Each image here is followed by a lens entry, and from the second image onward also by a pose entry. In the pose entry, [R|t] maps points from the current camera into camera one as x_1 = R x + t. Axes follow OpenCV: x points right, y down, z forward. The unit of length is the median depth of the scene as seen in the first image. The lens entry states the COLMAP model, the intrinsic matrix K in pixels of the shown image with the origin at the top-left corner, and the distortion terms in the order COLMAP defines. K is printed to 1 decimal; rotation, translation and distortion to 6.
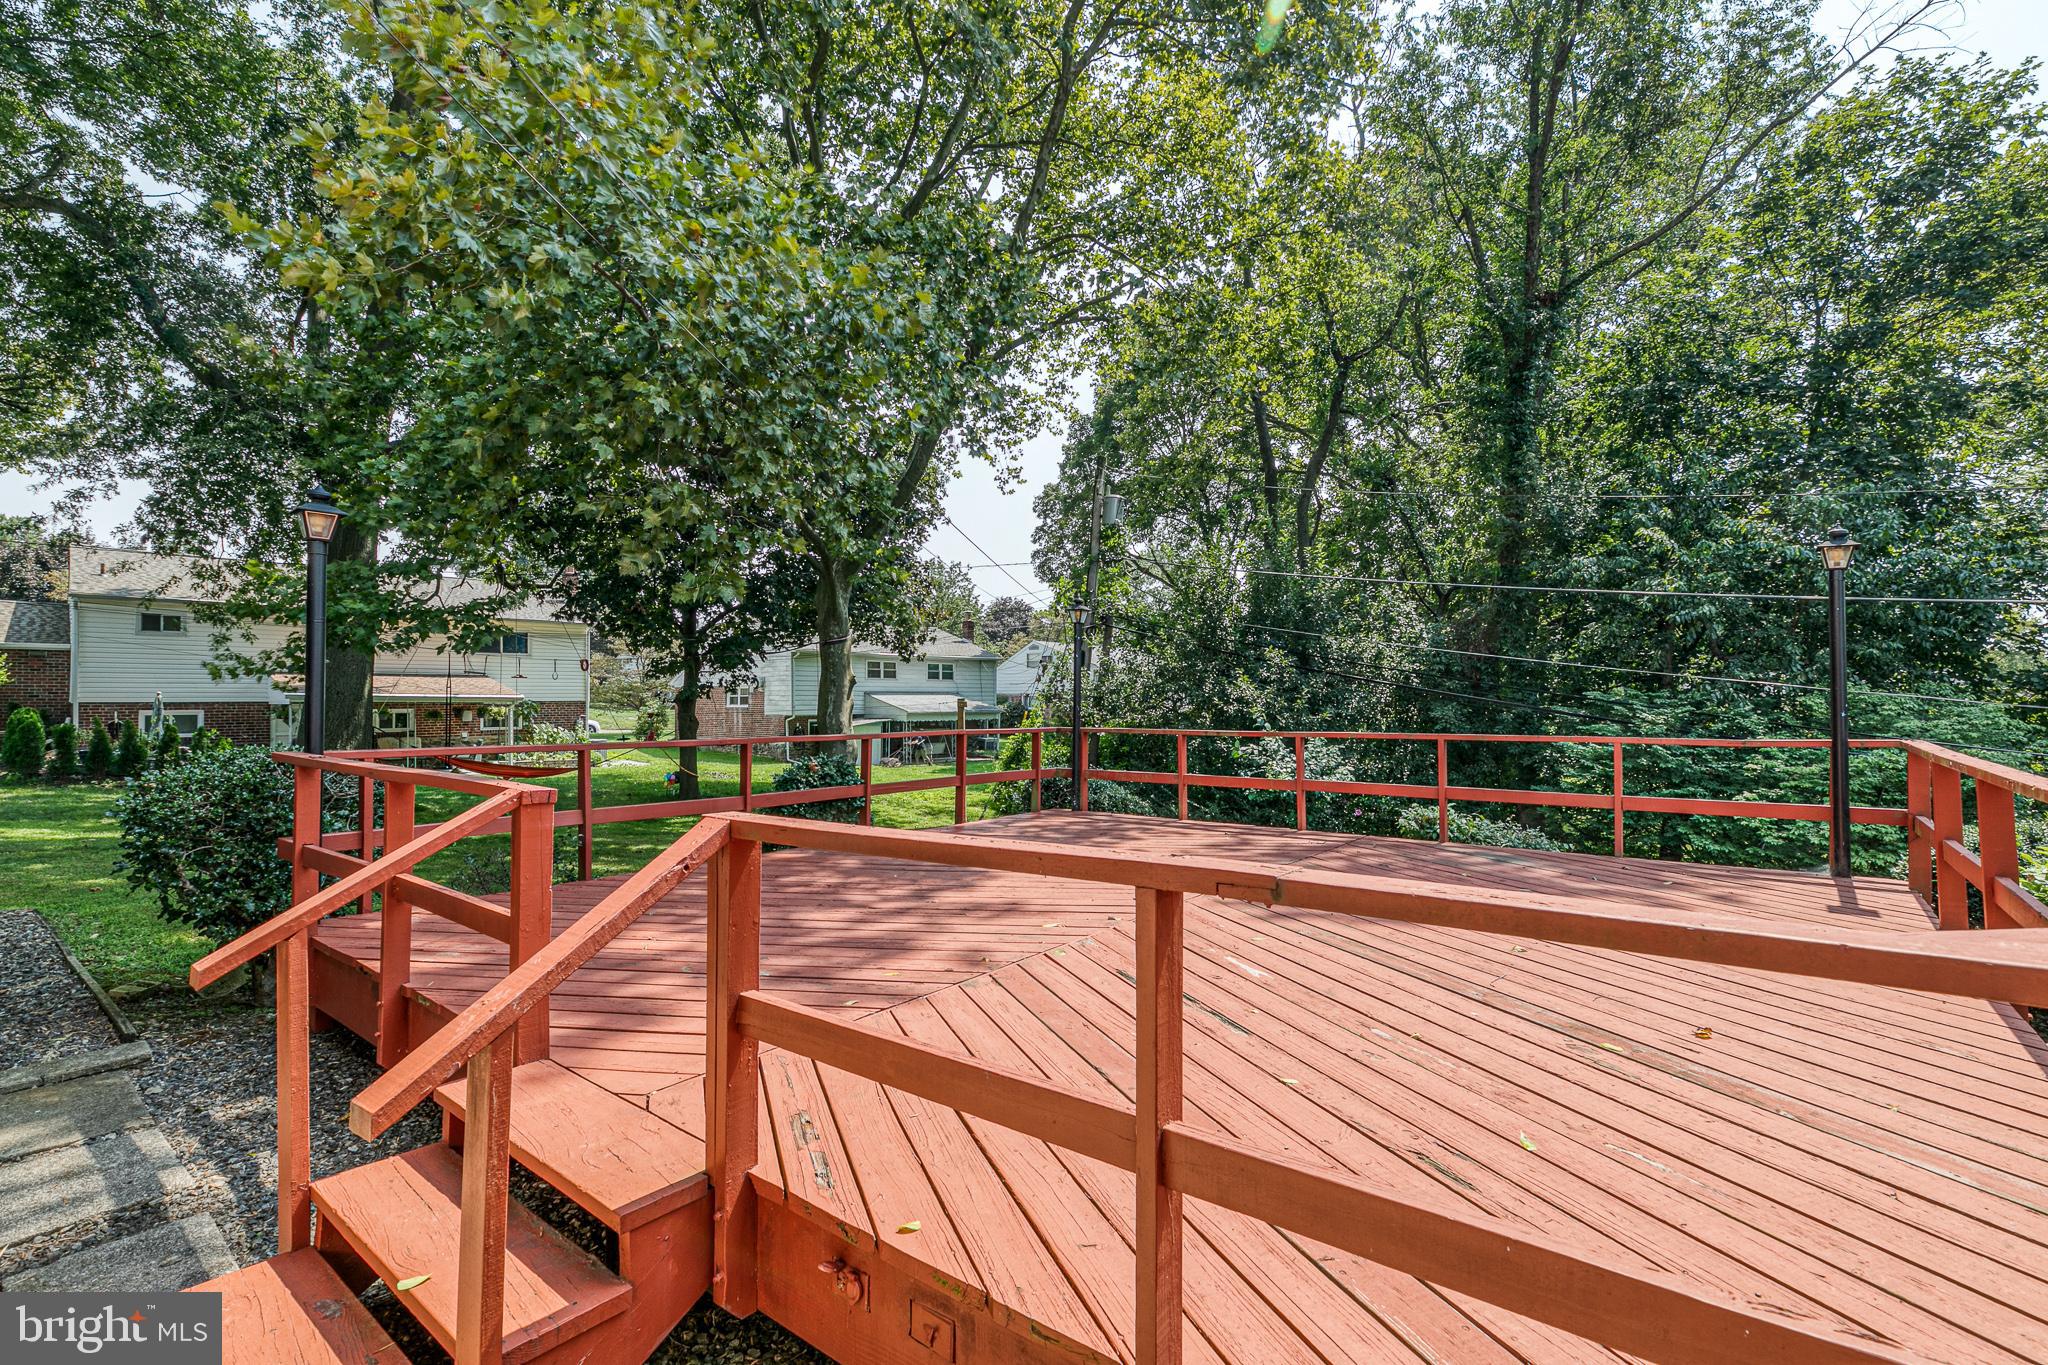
lens RADIAL K [[919.2, 0, 1026.8], [0, 919.2, 670.0], [0, 0, 1]] dist [0.002547, 0.001155]
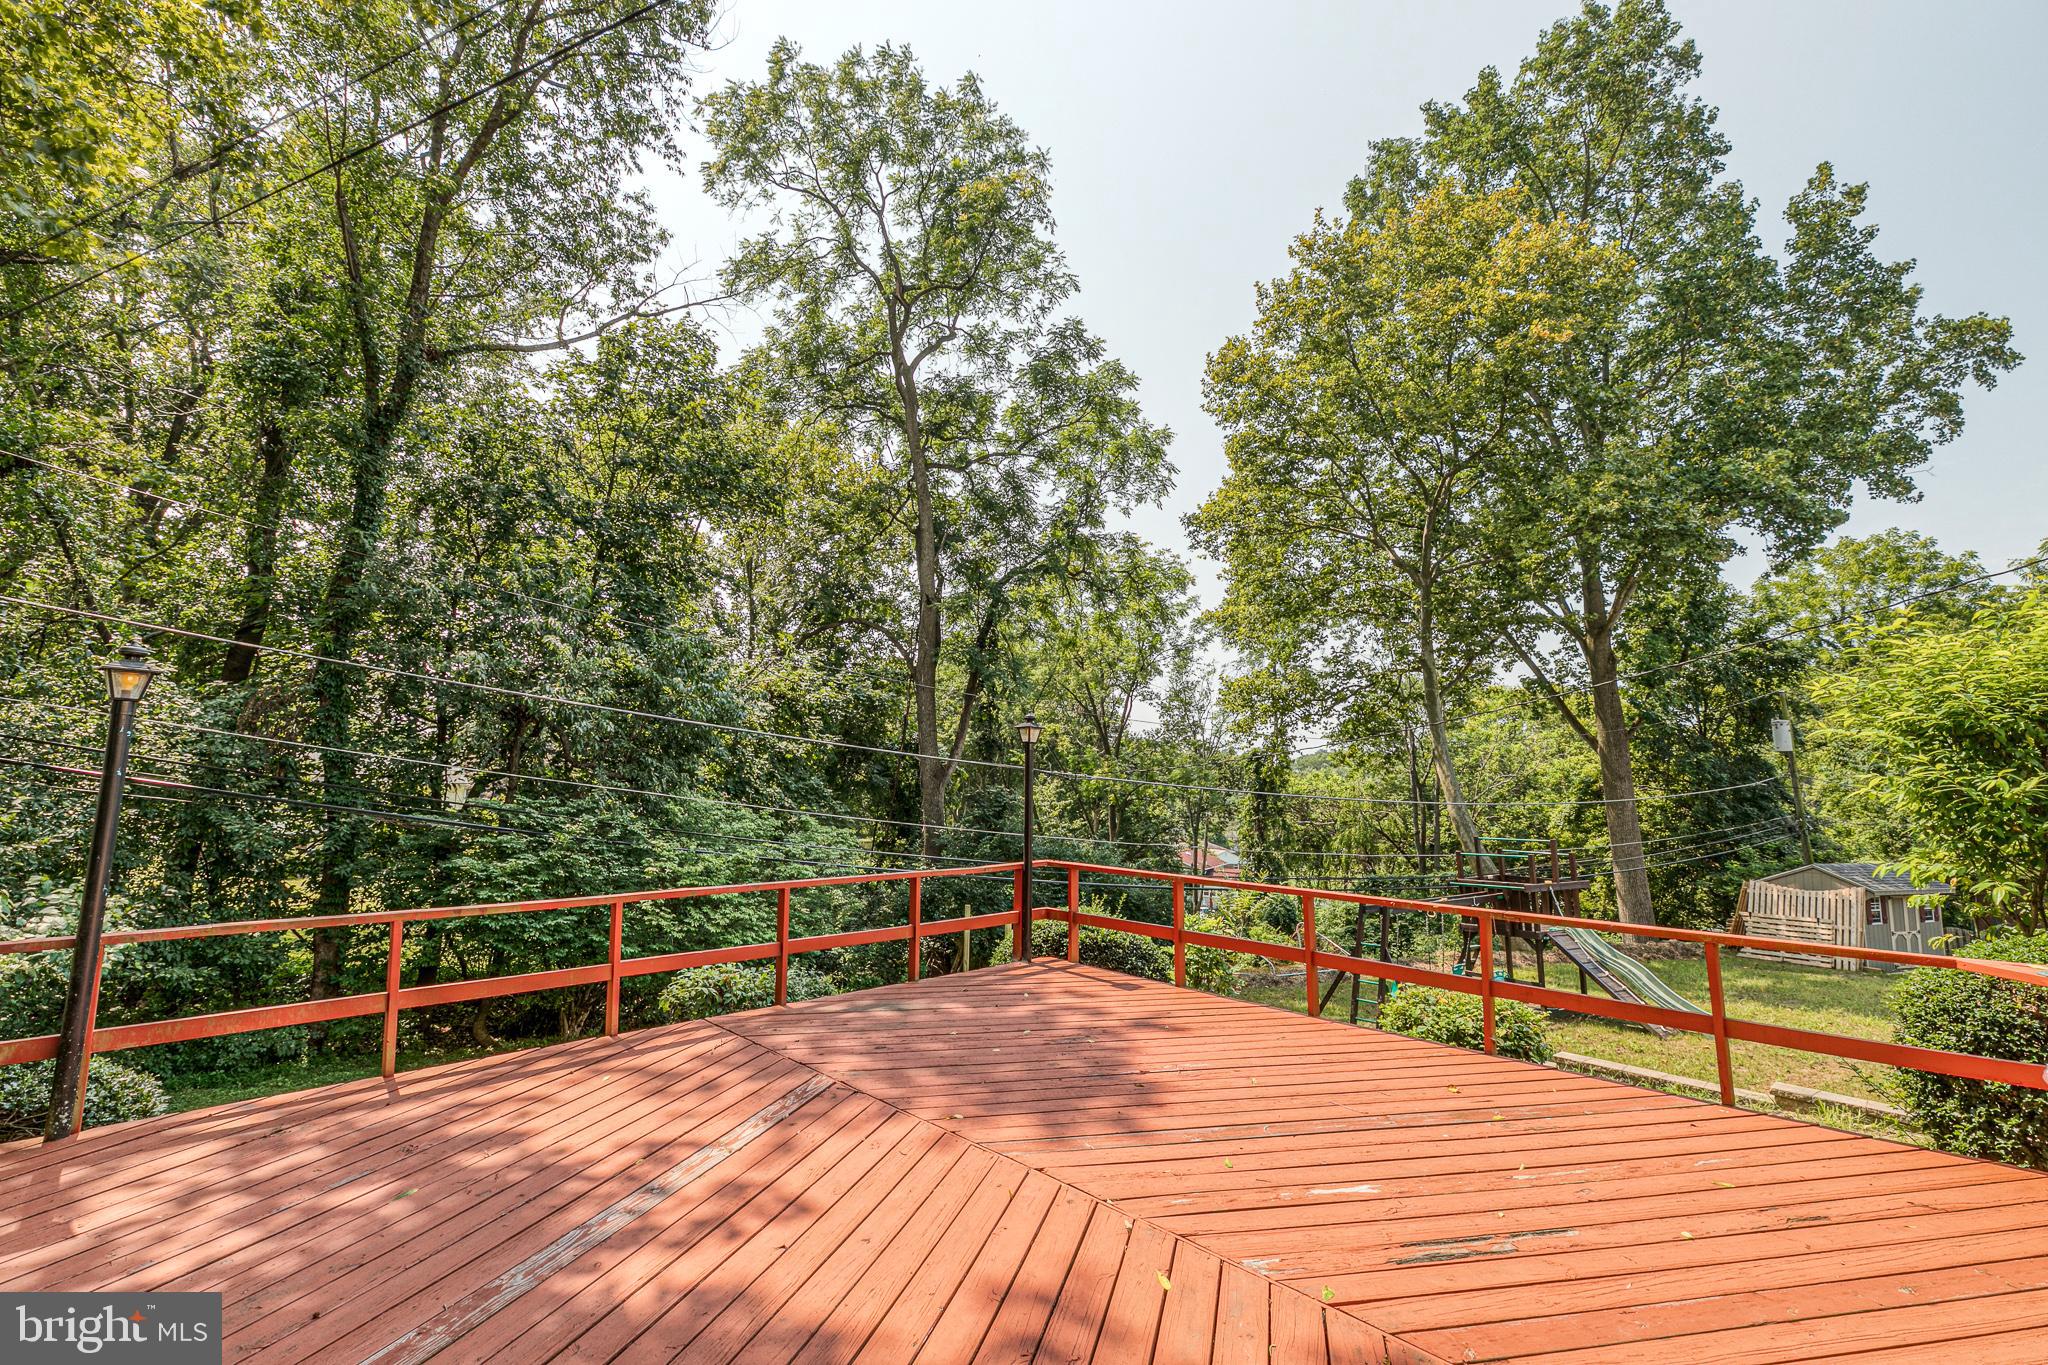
lens RADIAL K [[919.2, 0, 1026.8], [0, 919.2, 670.0], [0, 0, 1]] dist [0.002547, 0.001155]
pose [[0.171502, 0.112555, 0.978733, -0.869893], [-0.036444, 0.993497, -0.107867, -0.103905], [-0.984509, -0.017169, 0.174489, 1.253635]]
